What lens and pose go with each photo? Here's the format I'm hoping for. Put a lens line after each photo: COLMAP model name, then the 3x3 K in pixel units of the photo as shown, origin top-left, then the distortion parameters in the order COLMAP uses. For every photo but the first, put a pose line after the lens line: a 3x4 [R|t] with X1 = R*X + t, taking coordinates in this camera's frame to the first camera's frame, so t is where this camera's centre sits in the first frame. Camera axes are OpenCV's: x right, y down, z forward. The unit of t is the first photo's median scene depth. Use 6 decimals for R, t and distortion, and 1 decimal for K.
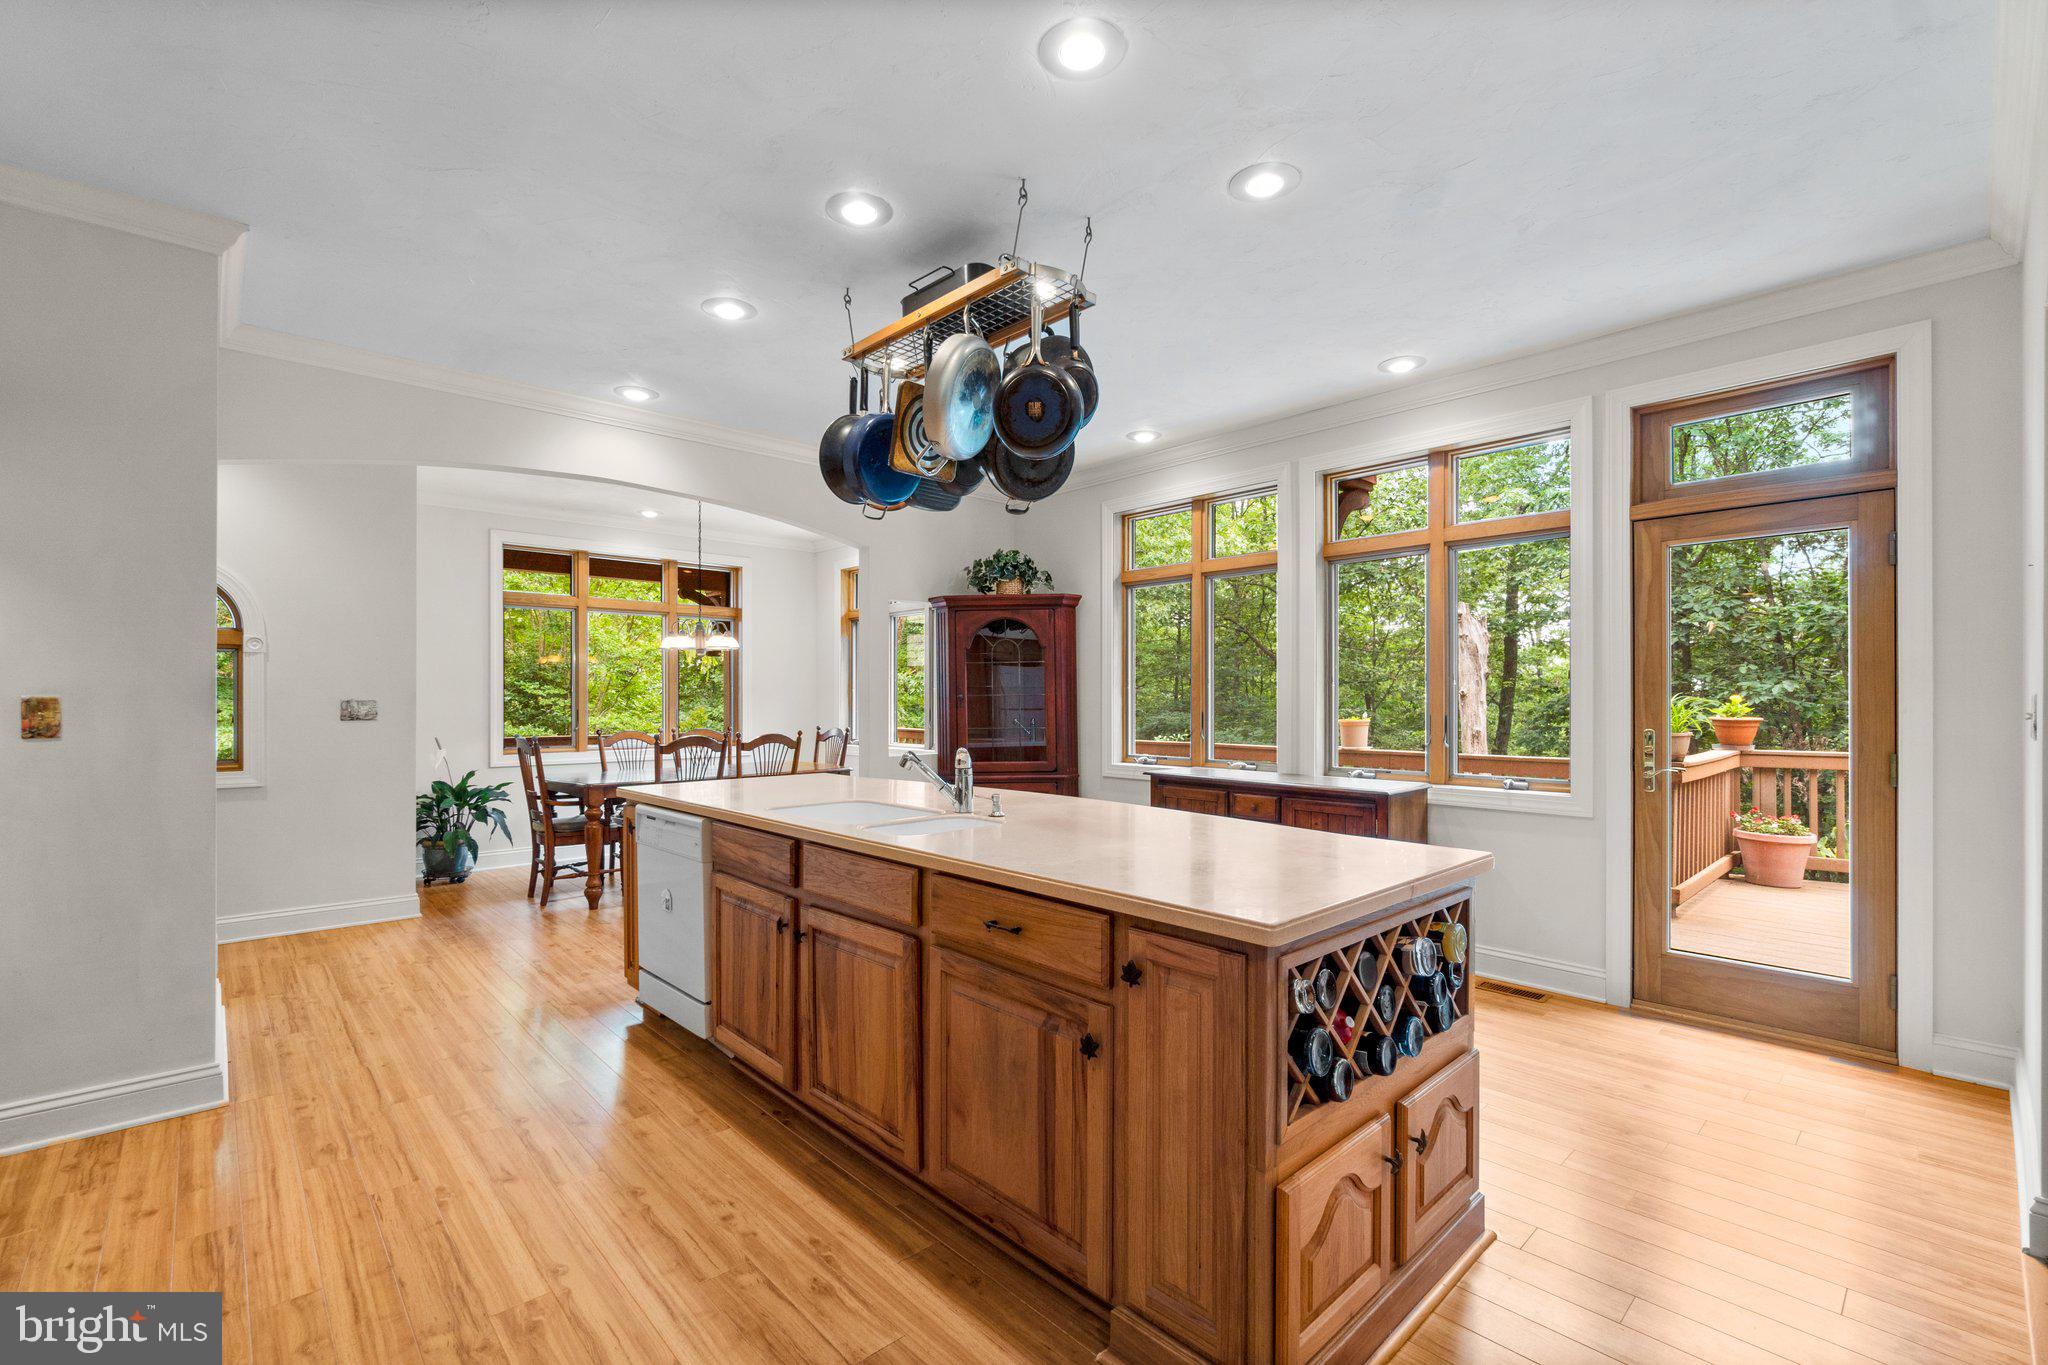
lens RADIAL K [[877.8, 0, 1027.9], [0, 877.8, 695.7], [0, 0, 1]] dist [-0.001500, 0.000305]
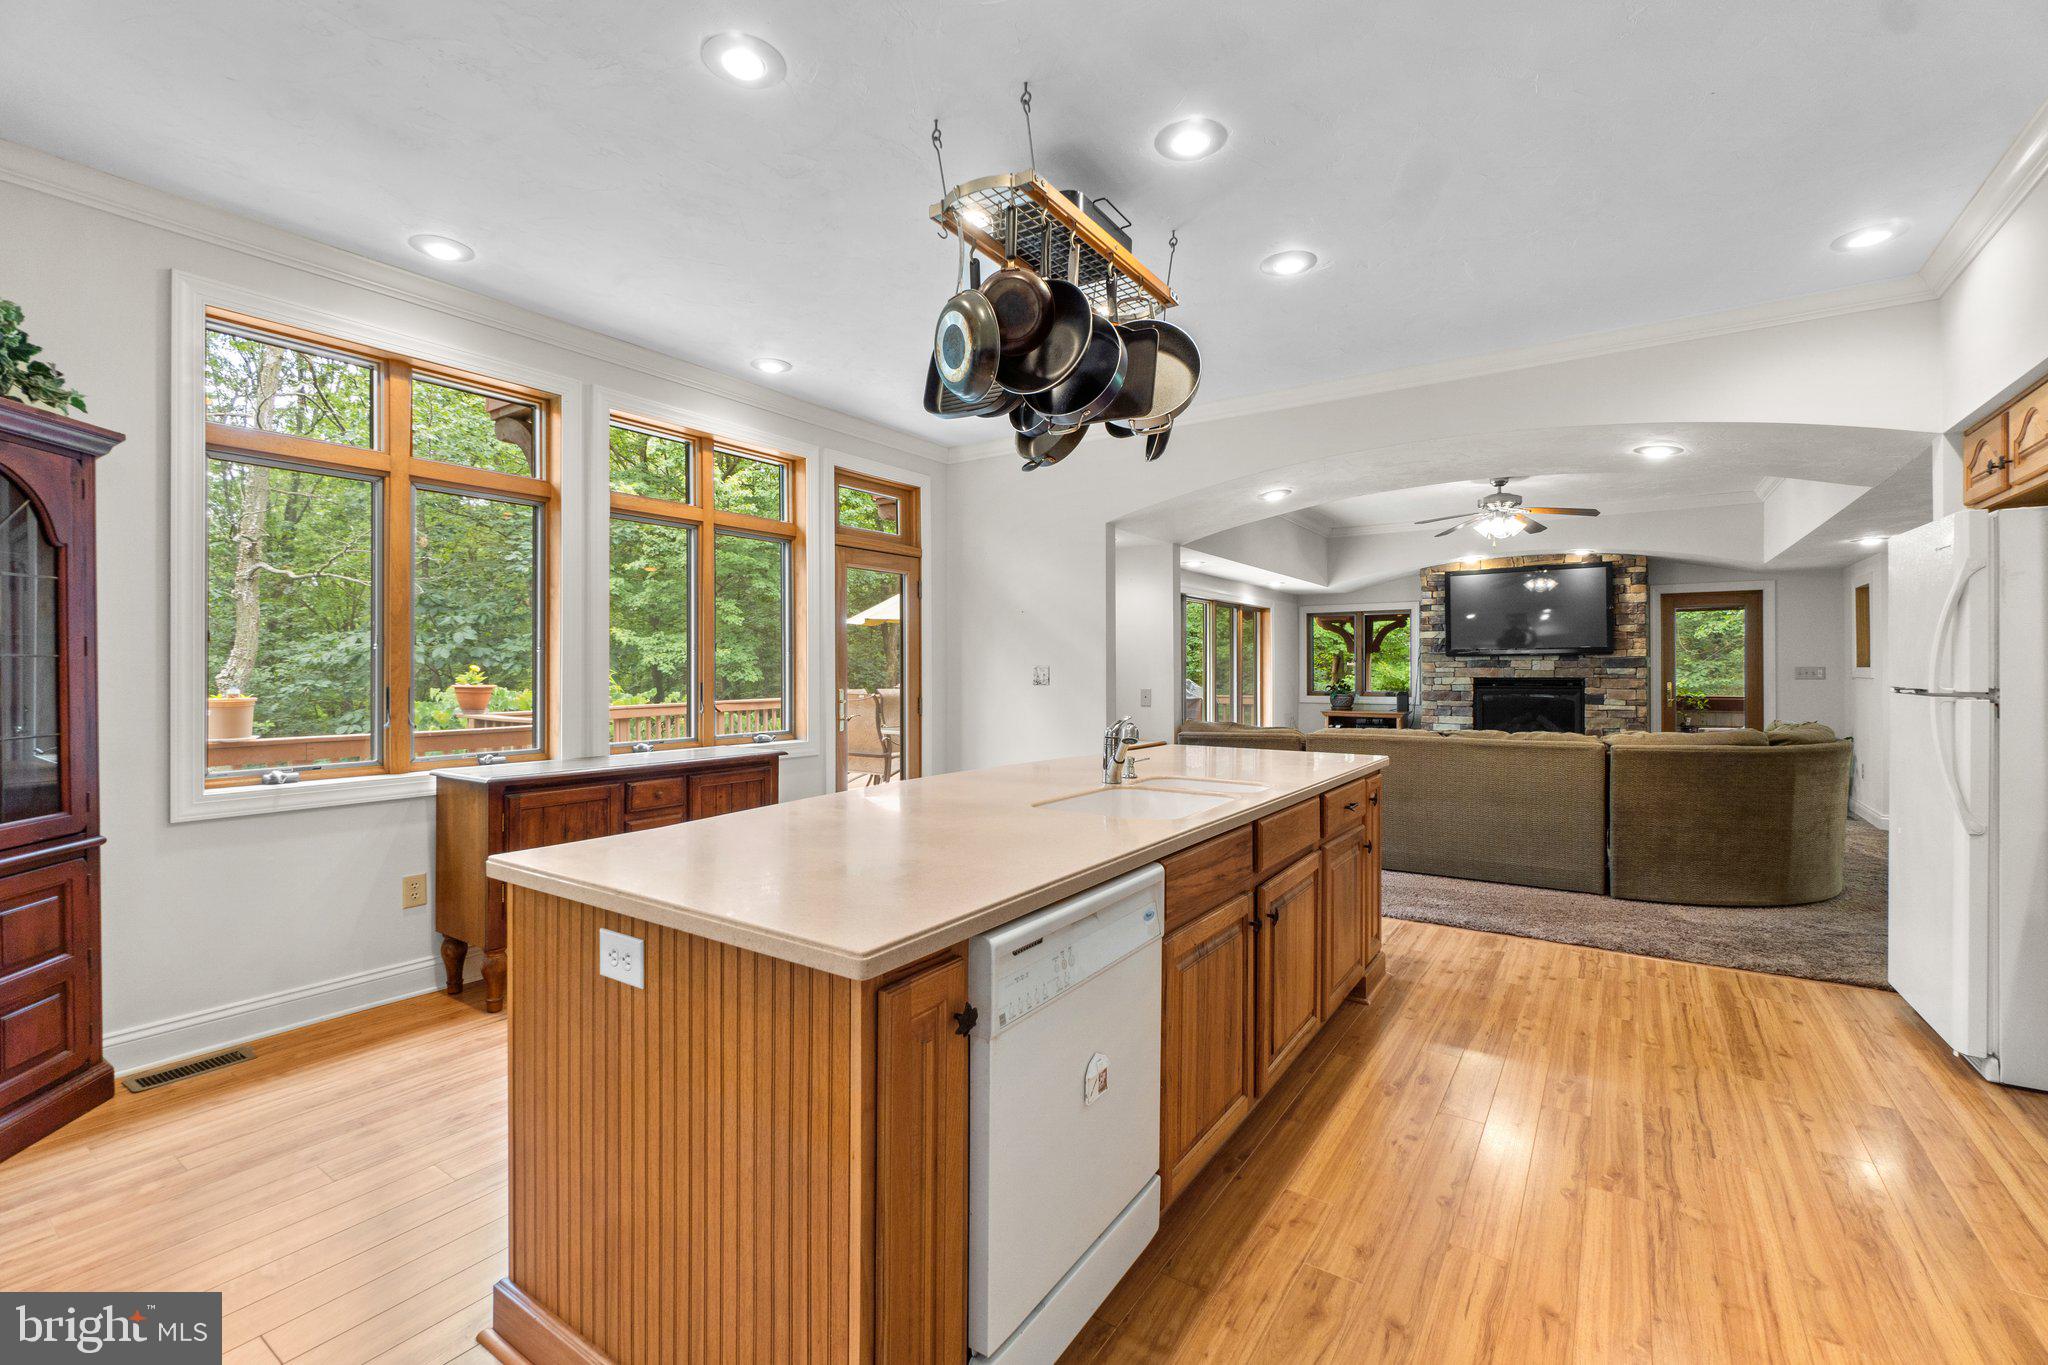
lens RADIAL K [[877.8, 0, 1023.6], [0, 877.8, 673.7], [0, 0, 1]] dist [-0.001500, 0.000305]
pose [[-0.214833, 0.001157, 0.976650, -1.100118], [-0.005126, 0.999984, -0.002312, 0.019462], [-0.976637, -0.005503, -0.214823, 1.440895]]
